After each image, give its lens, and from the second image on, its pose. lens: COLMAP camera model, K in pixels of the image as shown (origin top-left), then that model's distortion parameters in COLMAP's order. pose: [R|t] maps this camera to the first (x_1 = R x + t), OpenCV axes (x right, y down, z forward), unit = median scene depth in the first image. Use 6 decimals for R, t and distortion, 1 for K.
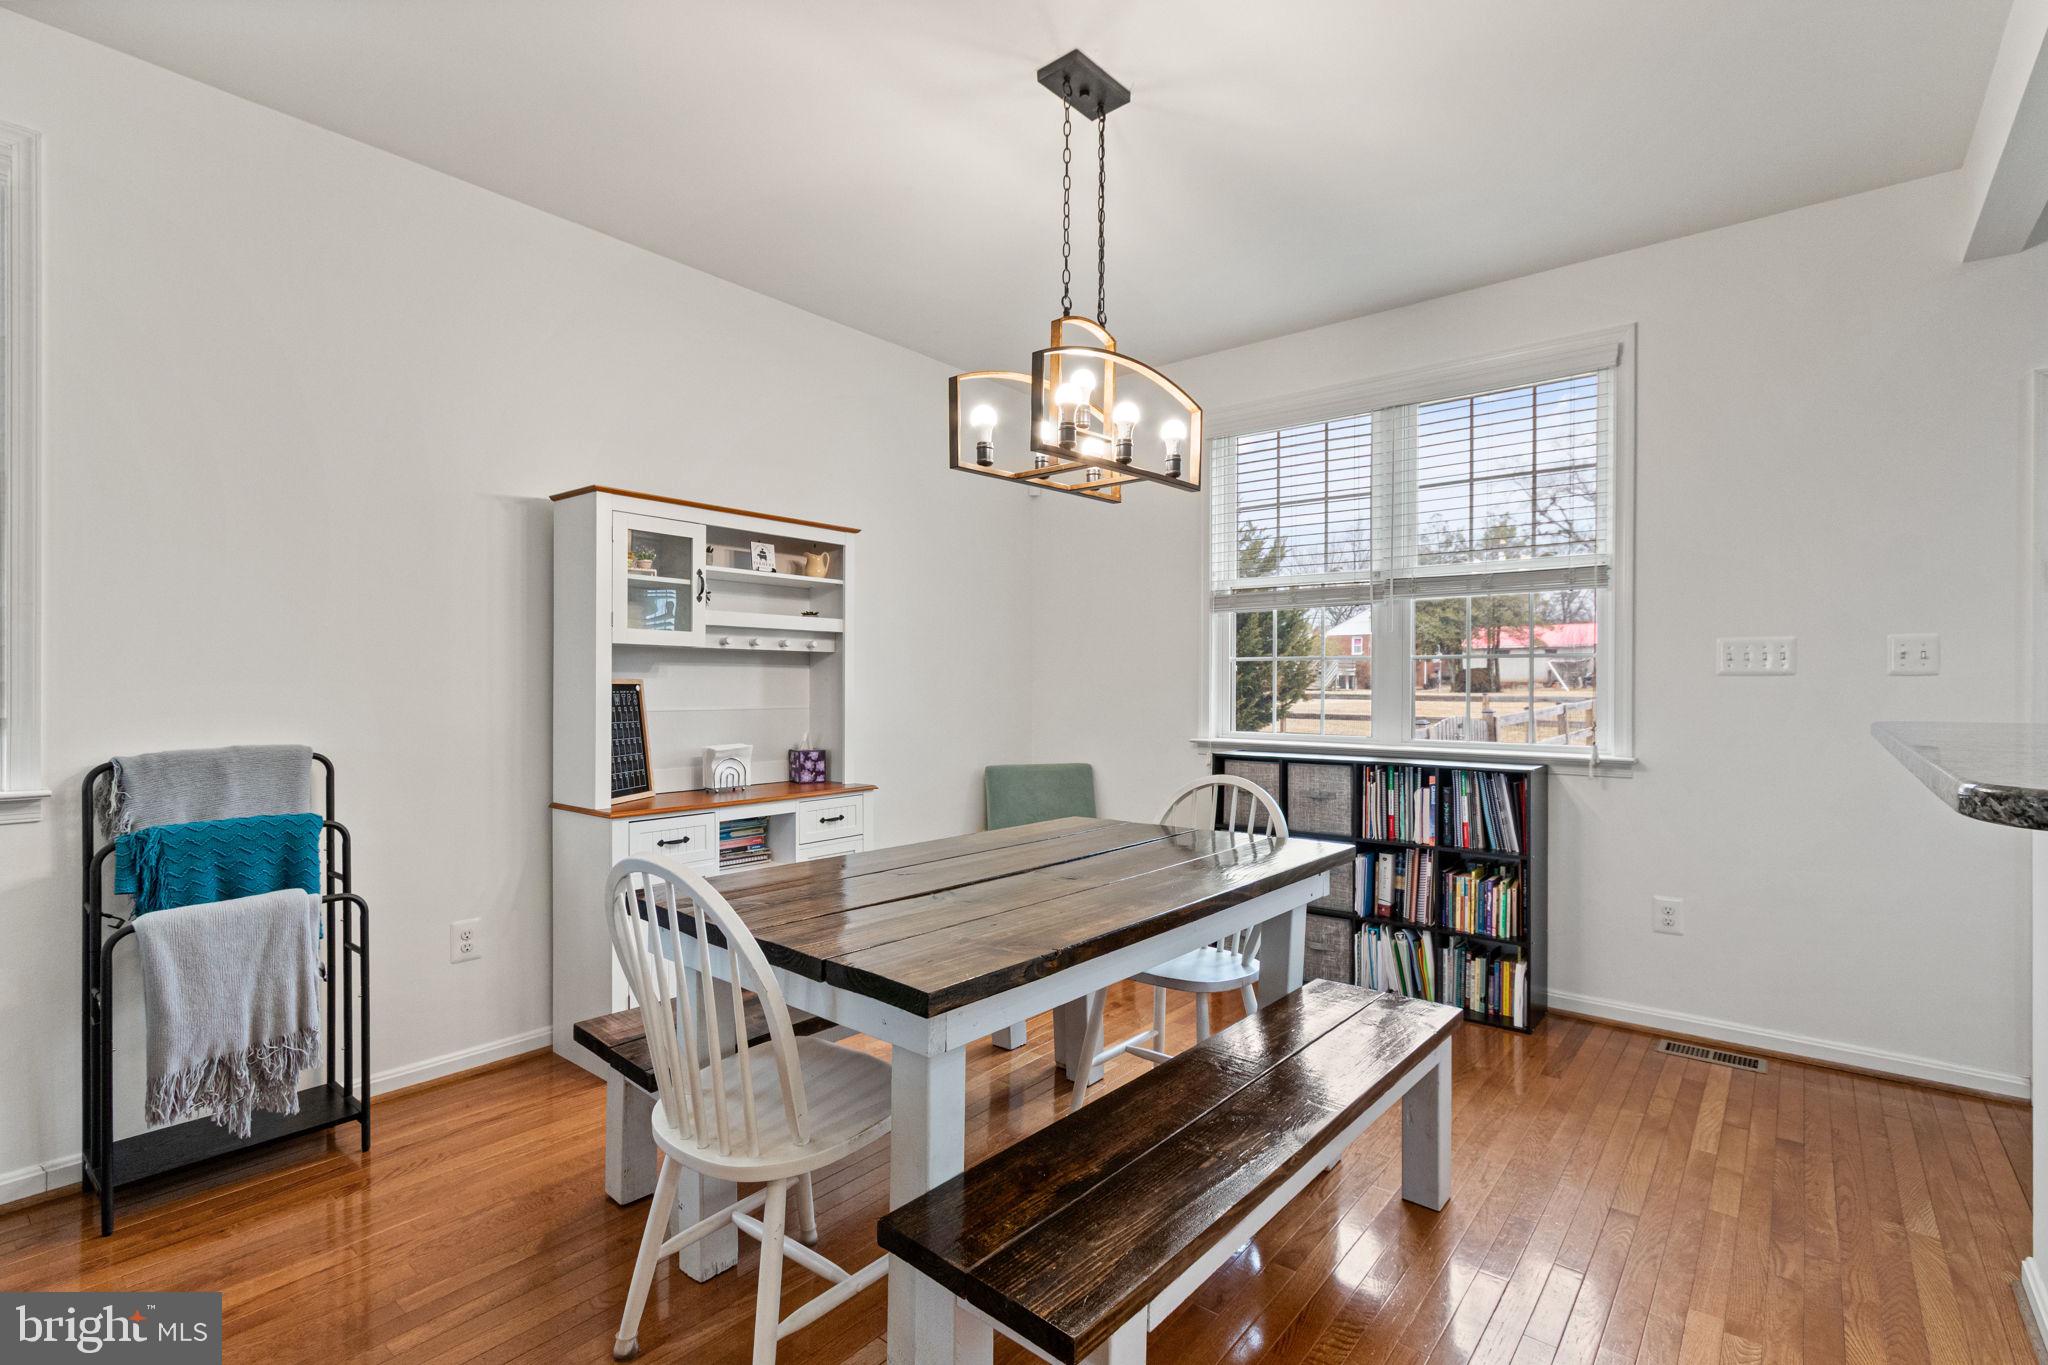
lens RADIAL K [[912.4, 0, 1033.7], [0, 912.4, 684.4], [0, 0, 1]] dist [-0.003394, -0.000031]
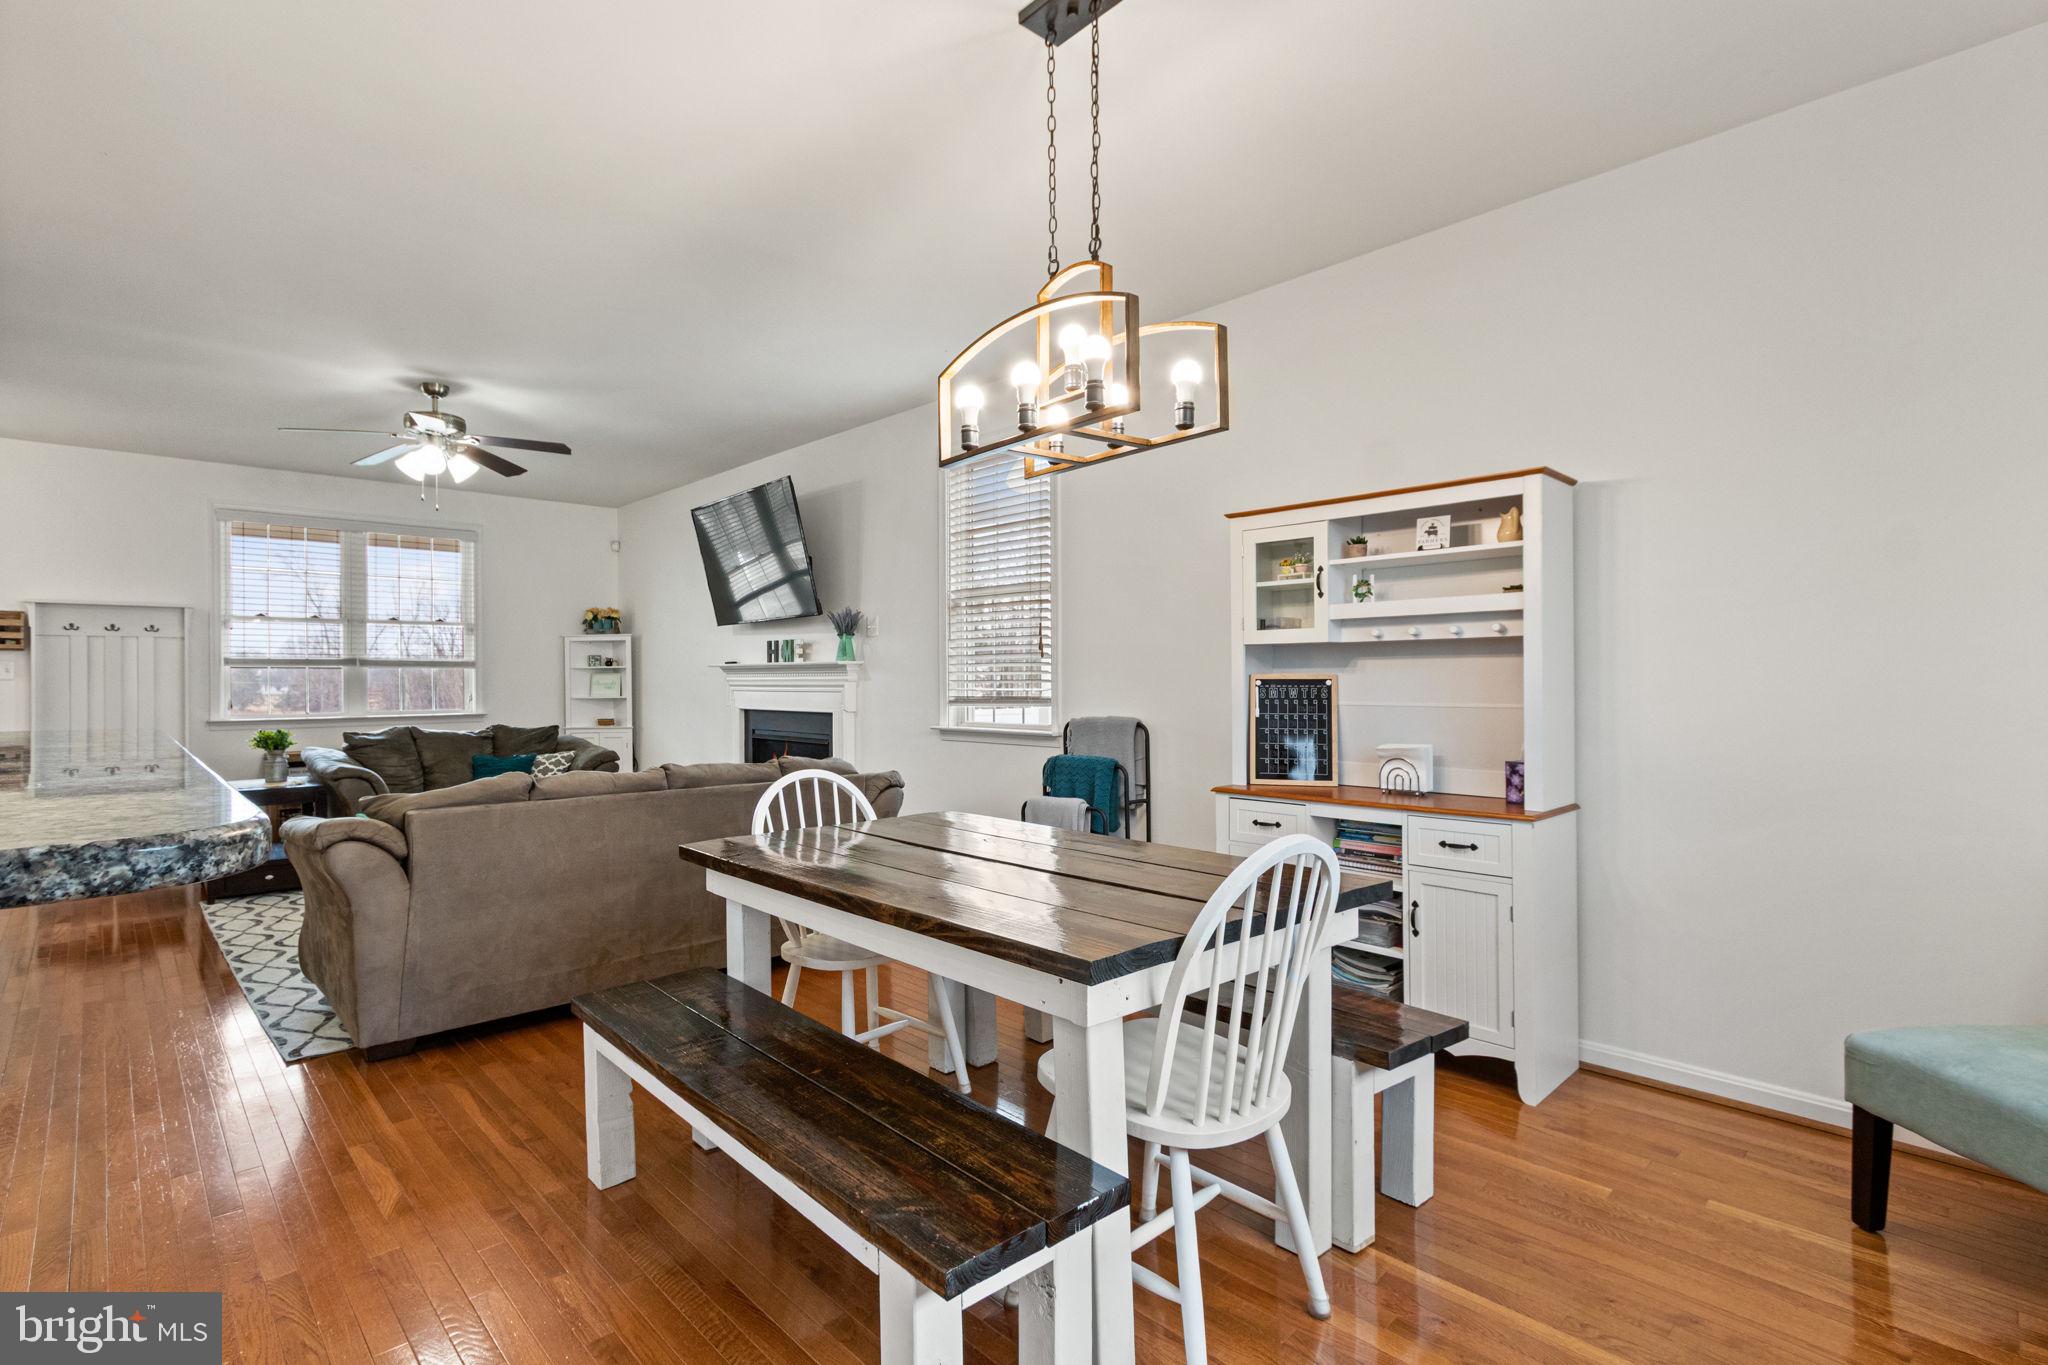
lens RADIAL K [[1000.7, 0, 1022.6], [0, 1000.7, 689.5], [0, 0, 1]] dist [0.000253, 0.000004]
pose [[-0.124595, 0.005065, -0.992195, 0.760960], [0.004633, 0.999979, 0.004523, 0.004709], [0.992197, -0.004034, -0.124616, 0.786778]]
